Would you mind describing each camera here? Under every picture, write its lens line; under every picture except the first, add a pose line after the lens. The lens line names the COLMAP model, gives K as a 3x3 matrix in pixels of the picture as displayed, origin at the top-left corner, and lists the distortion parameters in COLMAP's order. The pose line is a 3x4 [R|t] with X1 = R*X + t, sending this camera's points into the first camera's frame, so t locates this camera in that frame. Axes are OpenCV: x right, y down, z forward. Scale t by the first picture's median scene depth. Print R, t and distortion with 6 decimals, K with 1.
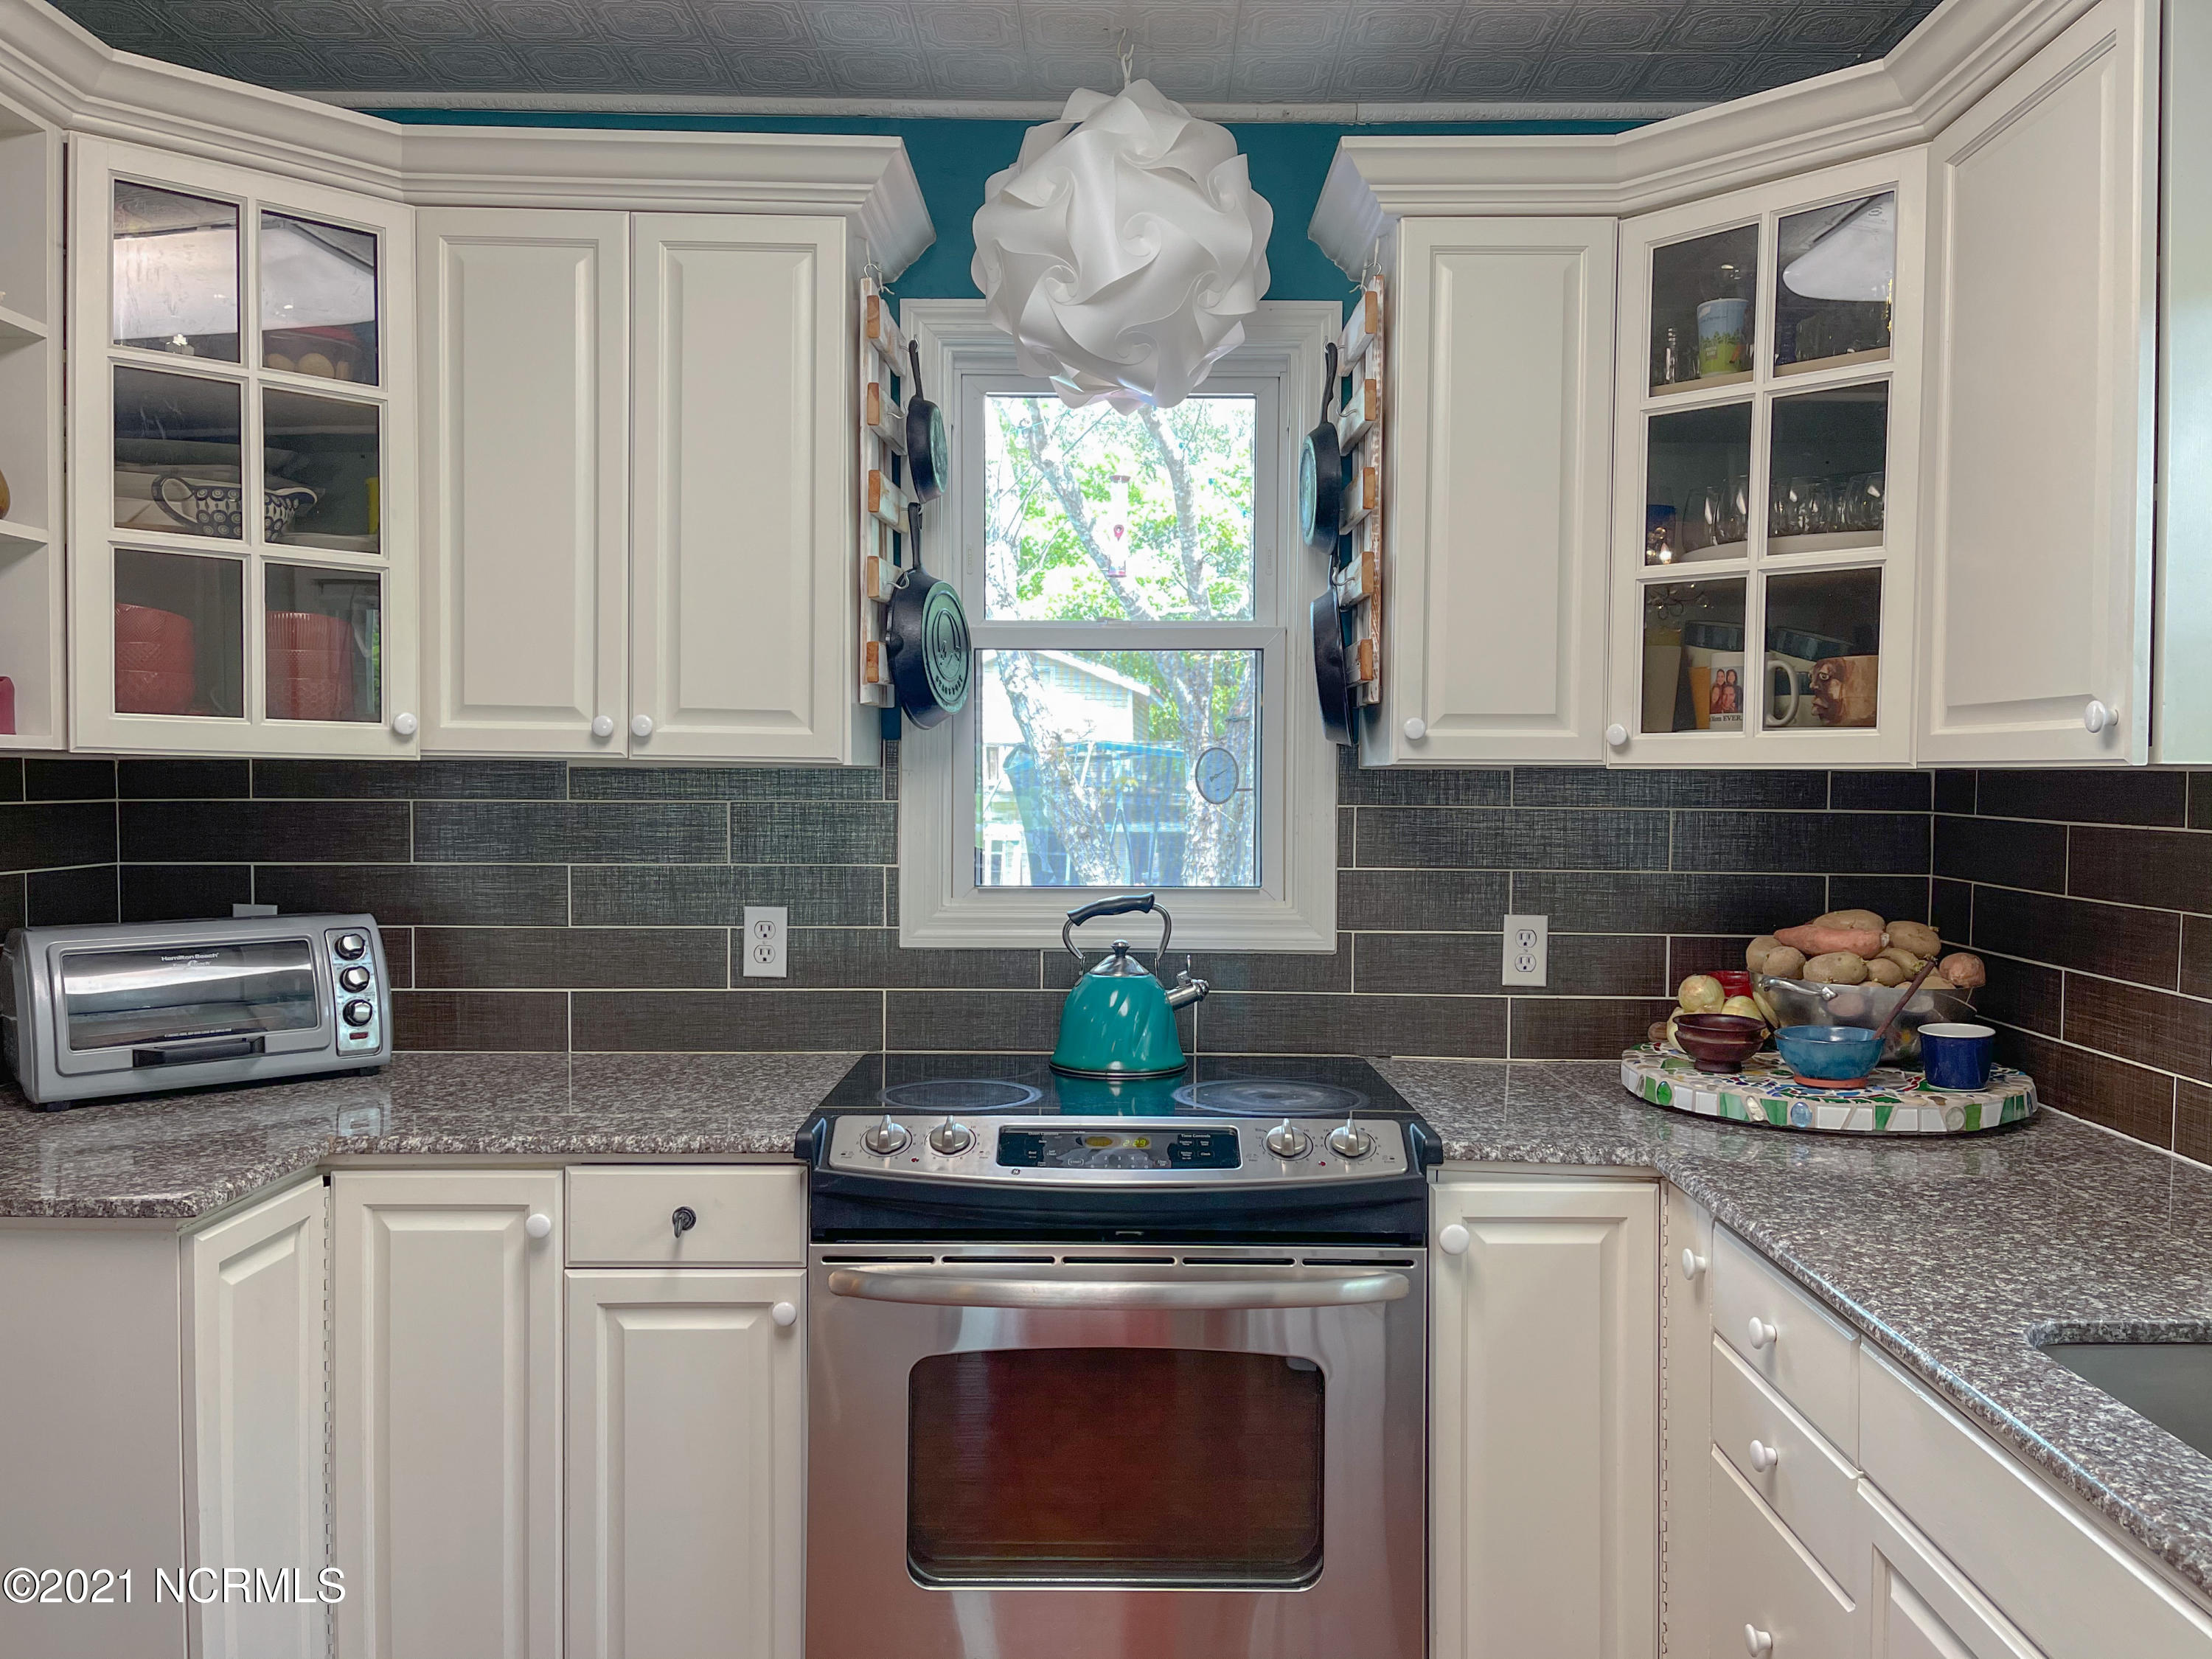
lens RADIAL K [[1676.9, 0, 1106.0], [0, 1676.9, 829.5], [0, 0, 1]] dist [0.004876, 0.000020]
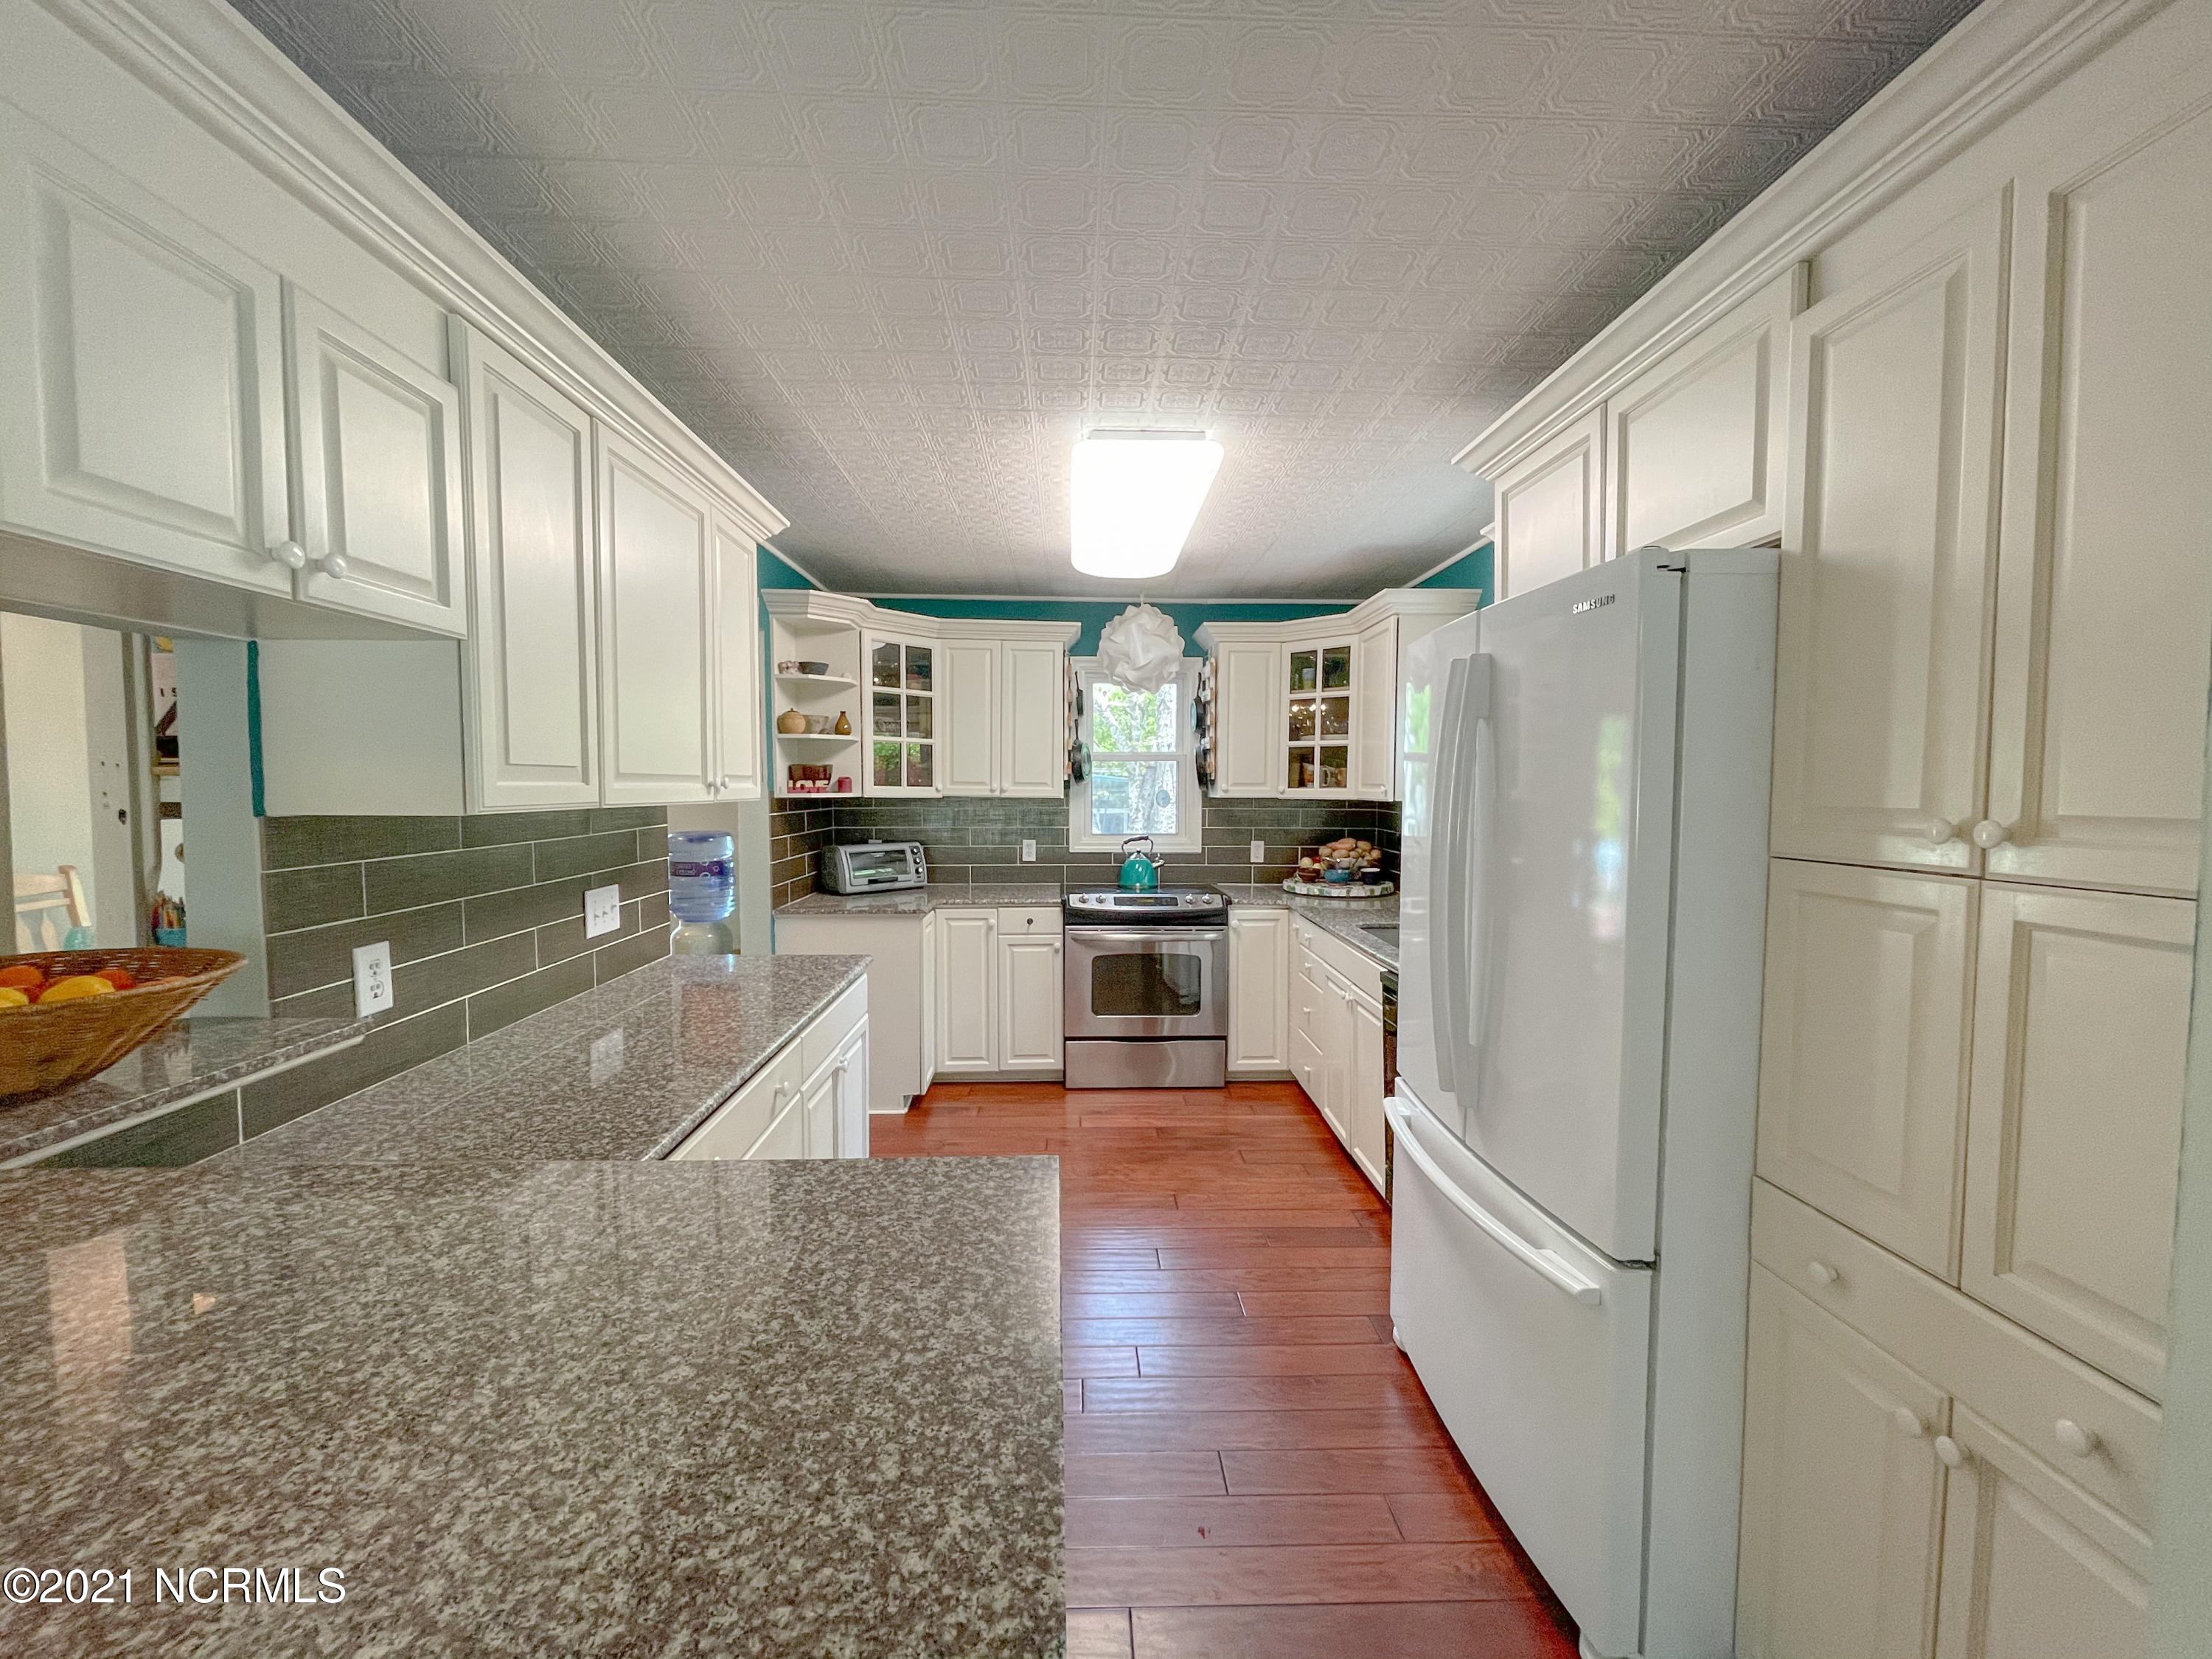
lens RADIAL K [[908.7, 0, 1106.0], [0, 908.7, 829.5], [0, 0, 1]] dist [-0.004076, -0.000703]
pose [[0.998871, -0.005270, 0.047216, -0.155276], [0.004513, 0.999860, 0.016133, -0.003379], [-0.047294, -0.015902, 0.998754, -0.897171]]
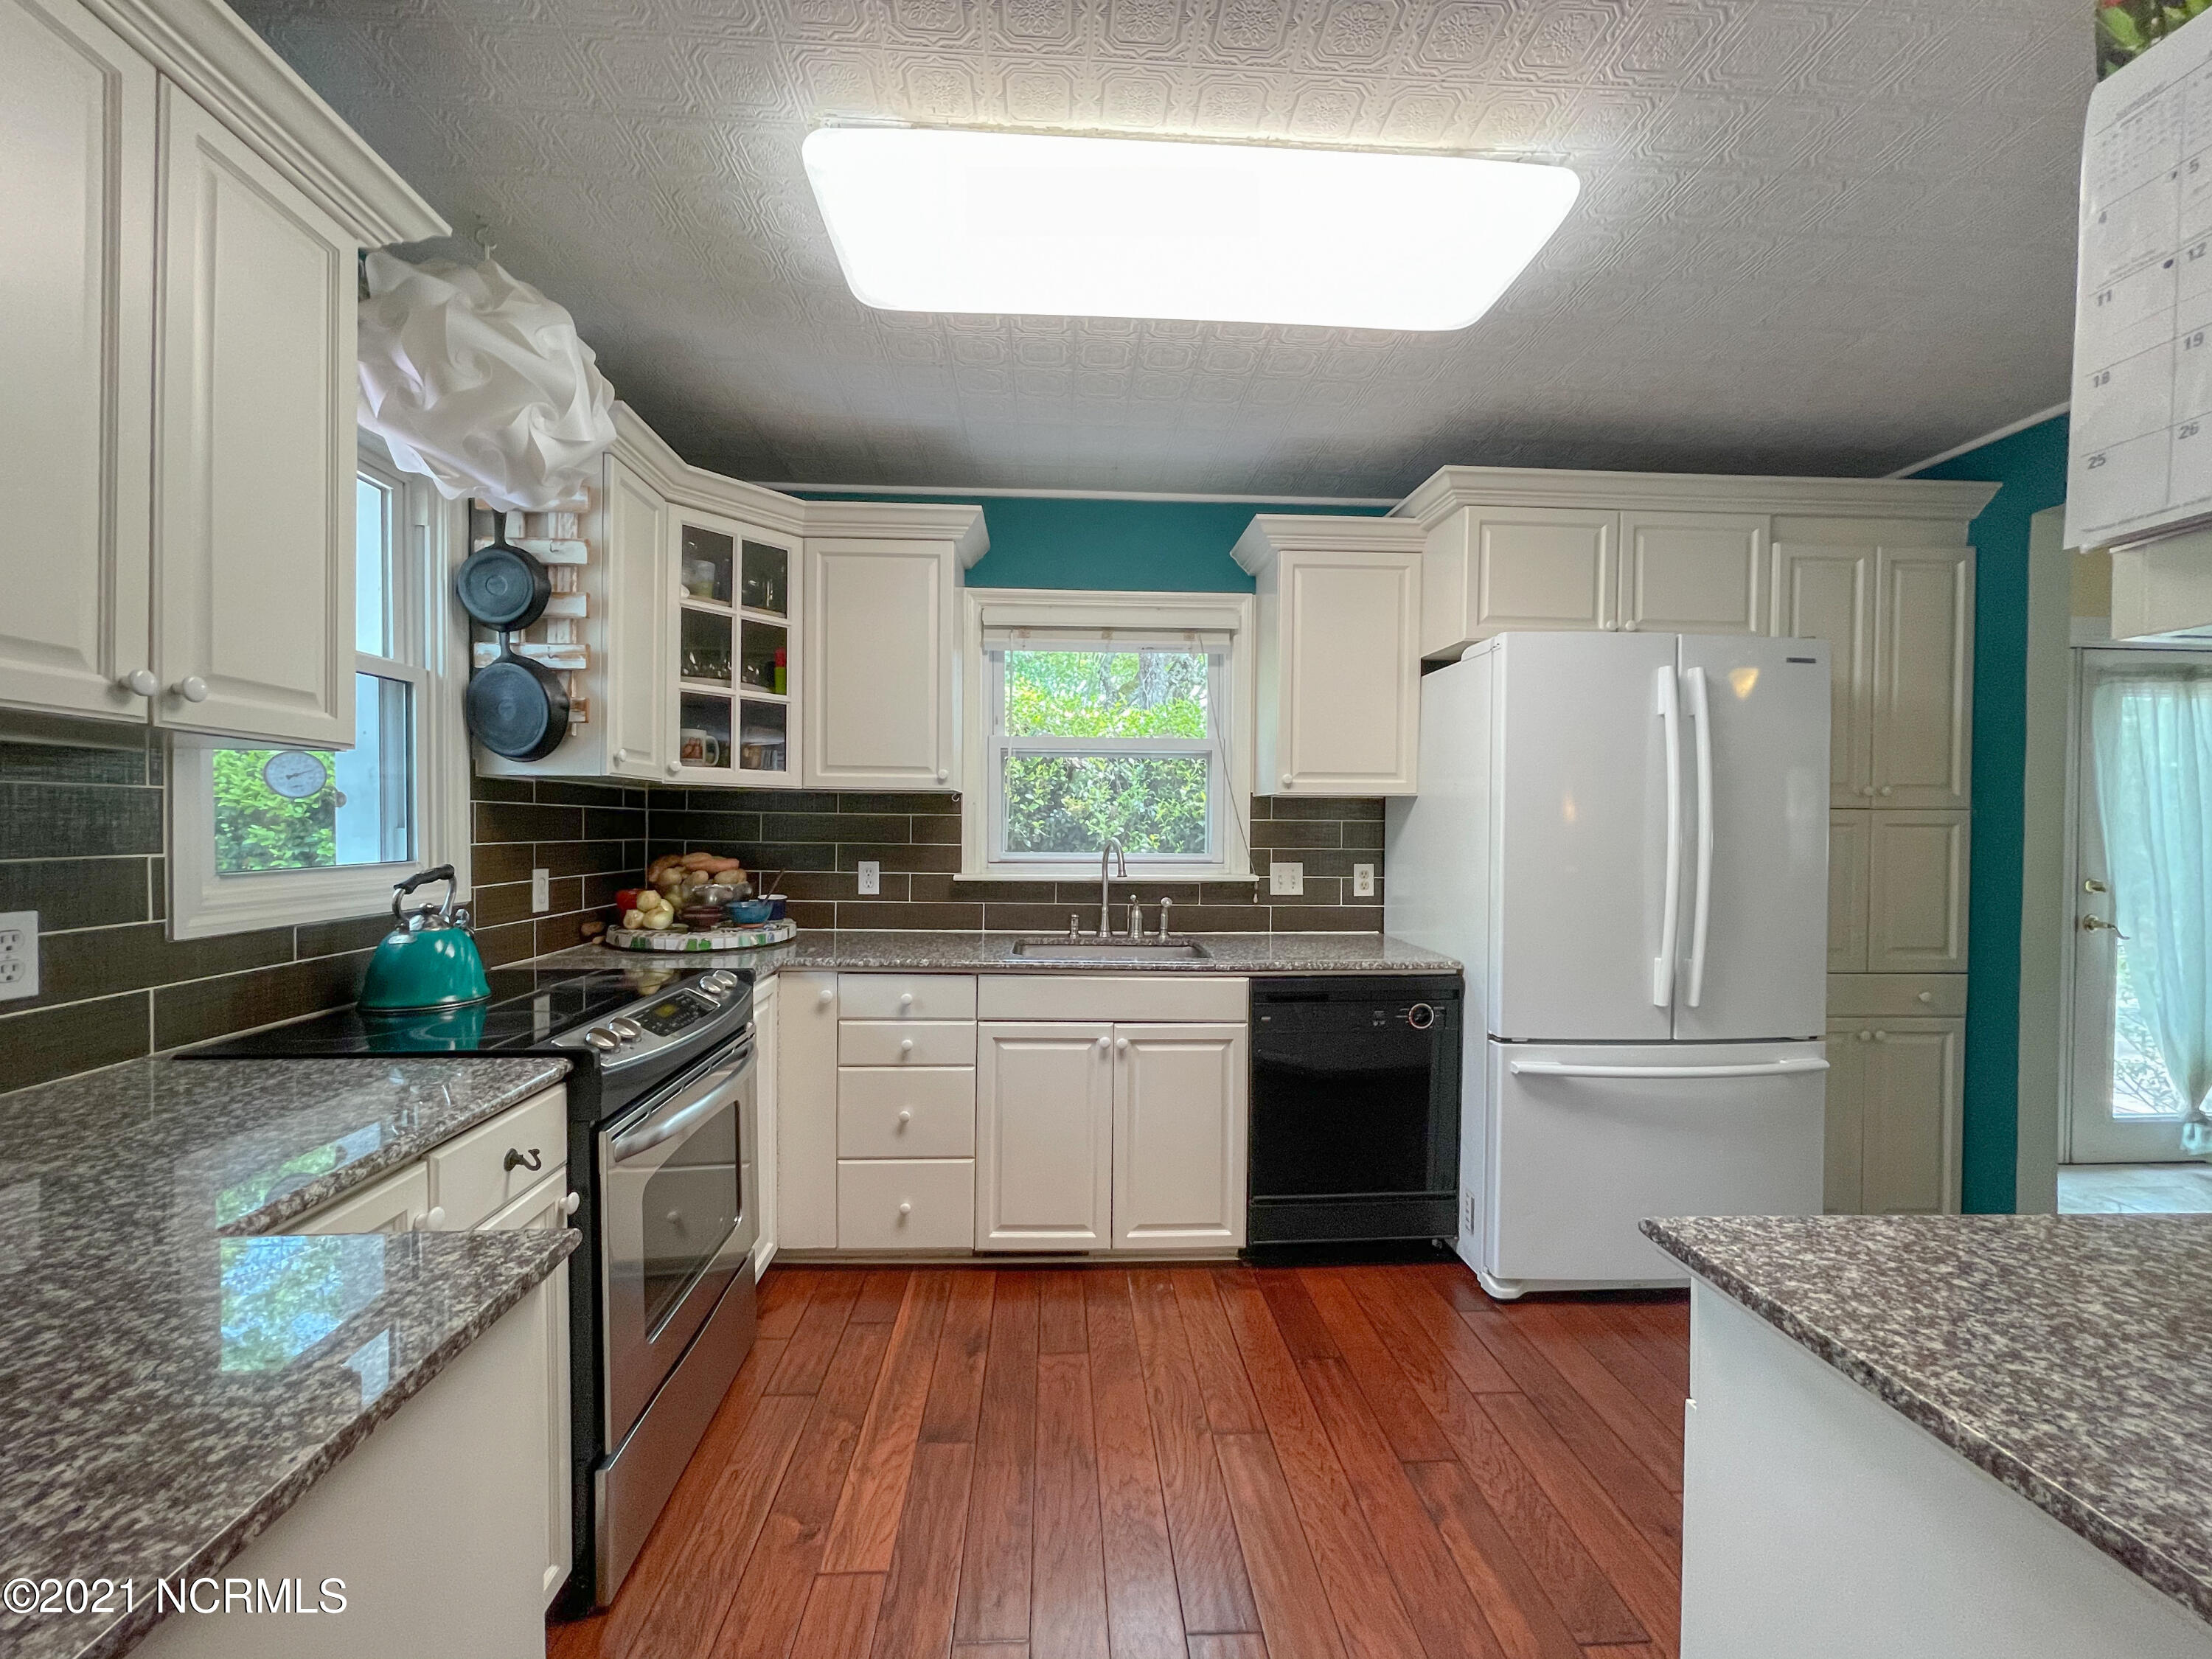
lens RADIAL K [[908.7, 0, 1106.0], [0, 908.7, 829.5], [0, 0, 1]] dist [-0.004076, -0.000703]
pose [[-0.076948, -0.011401, 0.996970, -0.765825], [0.027215, 0.999538, 0.013531, 0.016506], [-0.996664, 0.028174, -0.076602, 0.571634]]
